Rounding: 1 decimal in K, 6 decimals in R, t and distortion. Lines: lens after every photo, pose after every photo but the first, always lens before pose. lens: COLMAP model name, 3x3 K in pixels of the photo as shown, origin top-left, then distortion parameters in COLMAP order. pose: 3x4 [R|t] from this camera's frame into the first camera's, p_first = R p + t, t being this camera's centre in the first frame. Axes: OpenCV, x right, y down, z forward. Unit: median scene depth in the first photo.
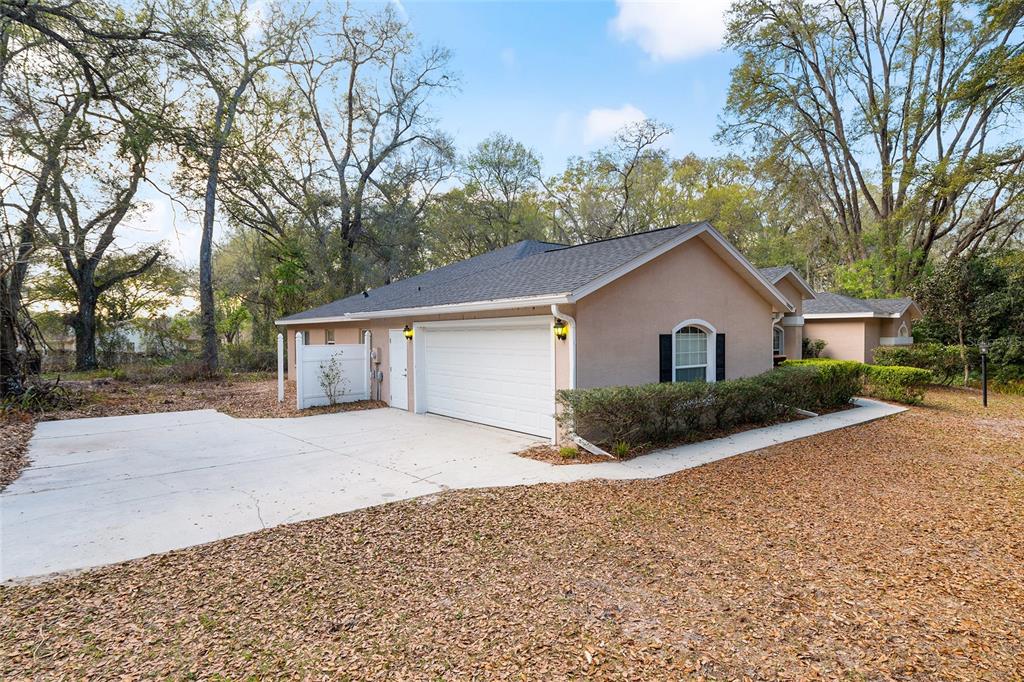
lens RADIAL K [[551.4, 0, 505.6], [0, 551.4, 340.6], [0, 0, 1]] dist [-0.000619, -0.000461]
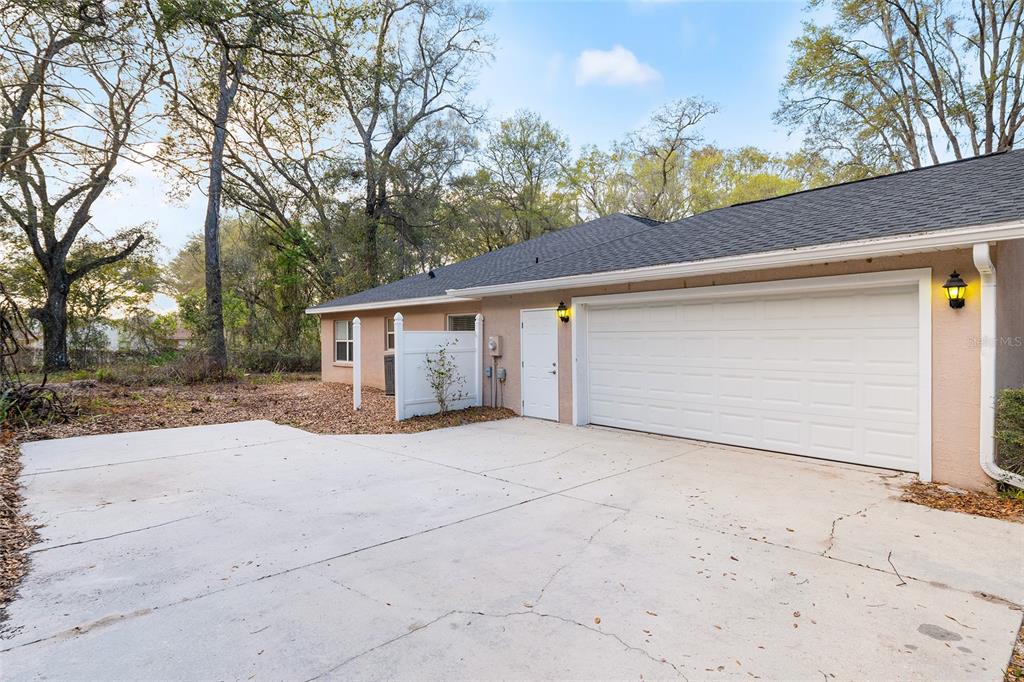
lens RADIAL K [[561.0, 0, 516.0], [0, 561.0, 341.3], [0, 0, 1]] dist [-0.002880, -0.000947]
pose [[0.998596, 0.001396, 0.052953, -0.098464], [-0.001248, 0.999995, -0.002830, 0.008963], [-0.052957, 0.002760, 0.998593, 0.099650]]
